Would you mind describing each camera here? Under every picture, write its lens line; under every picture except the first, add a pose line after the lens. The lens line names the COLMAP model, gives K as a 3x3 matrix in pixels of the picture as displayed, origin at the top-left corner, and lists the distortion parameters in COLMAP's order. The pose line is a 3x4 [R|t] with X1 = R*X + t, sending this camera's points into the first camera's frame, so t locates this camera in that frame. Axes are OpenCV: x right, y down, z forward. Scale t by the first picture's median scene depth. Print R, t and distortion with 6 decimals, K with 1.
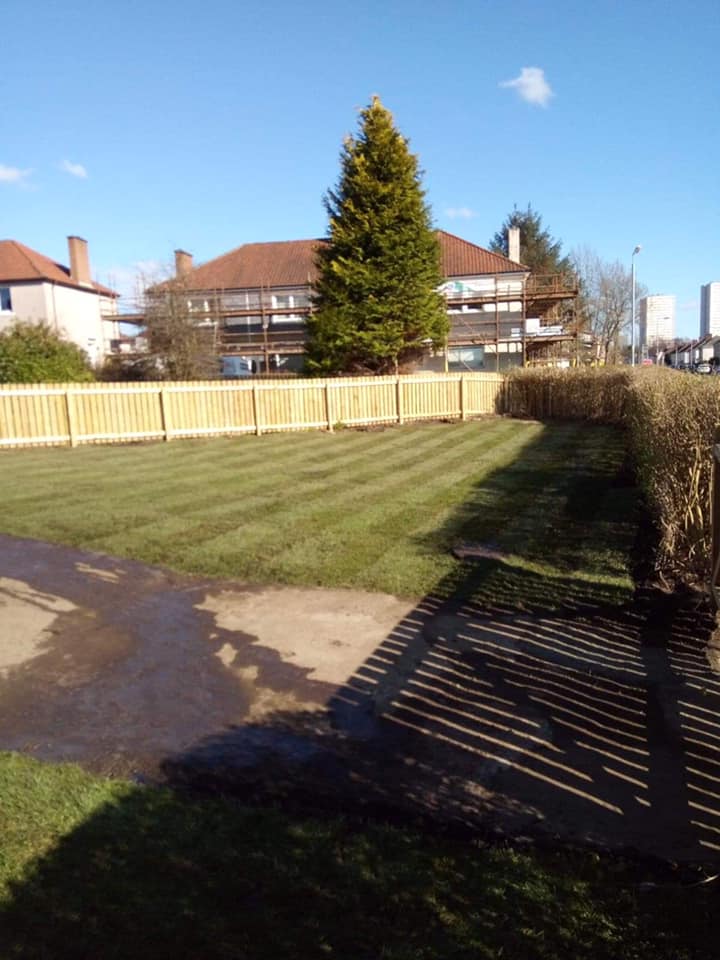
lens RADIAL K [[695.5, 0, 360.0], [0, 695.5, 480.0], [0, 0, 1]] dist [0.090904, 0.000177]
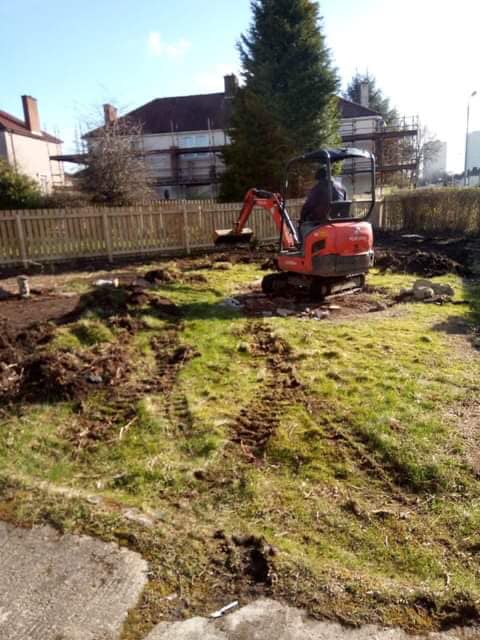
lens RADIAL K [[476.1, 0, 240.0], [0, 476.1, 320.0], [0, 0, 1]] dist [0.093230, -0.115993]
pose [[0.999766, -0.018999, 0.010327, -0.063340], [0.017939, 0.995361, 0.094520, -0.022452], [-0.012075, -0.094313, 0.995469, 0.168503]]
